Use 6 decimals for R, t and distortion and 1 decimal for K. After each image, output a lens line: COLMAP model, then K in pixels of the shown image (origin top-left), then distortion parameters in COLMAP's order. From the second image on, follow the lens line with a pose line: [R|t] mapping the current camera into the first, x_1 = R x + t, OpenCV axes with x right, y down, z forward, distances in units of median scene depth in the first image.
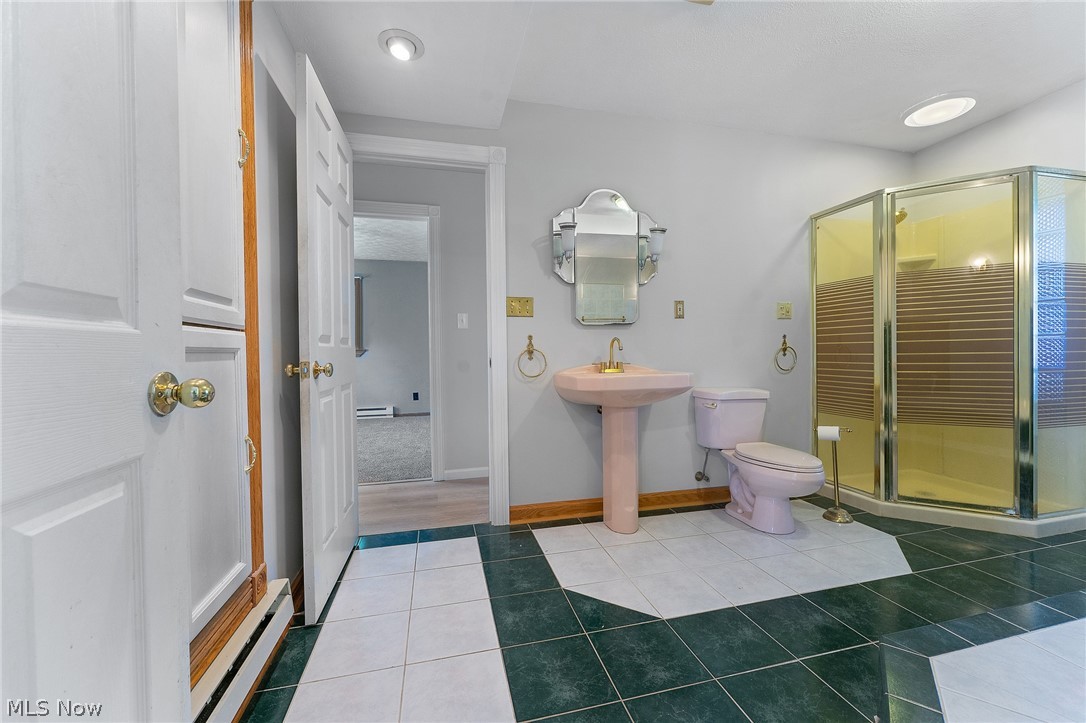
lens RADIAL K [[434.3, 0, 537.7], [0, 434.3, 355.9], [0, 0, 1]] dist [-0.003378, -0.000094]
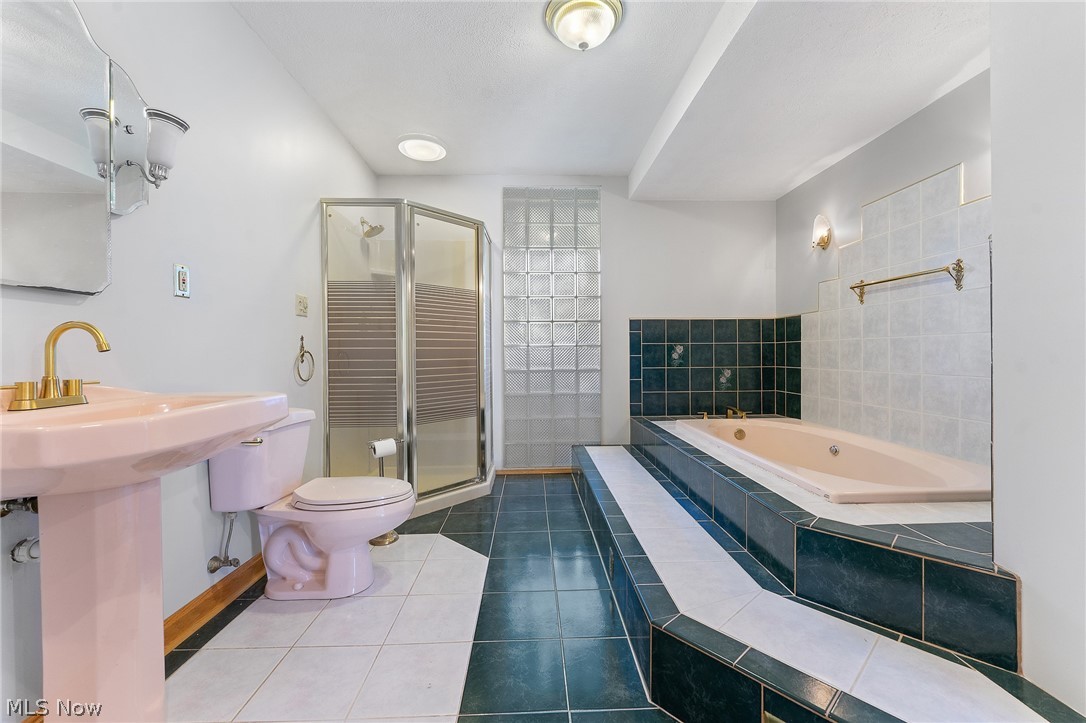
lens RADIAL K [[434.3, 0, 546.4], [0, 434.3, 357.5], [0, 0, 1]] dist [-0.003378, -0.000094]
pose [[0.191935, 0.005359, 0.981393, -0.136595], [0.012450, 0.999891, -0.007895, 0.002068], [-0.981329, 0.013733, 0.191848, 0.458728]]
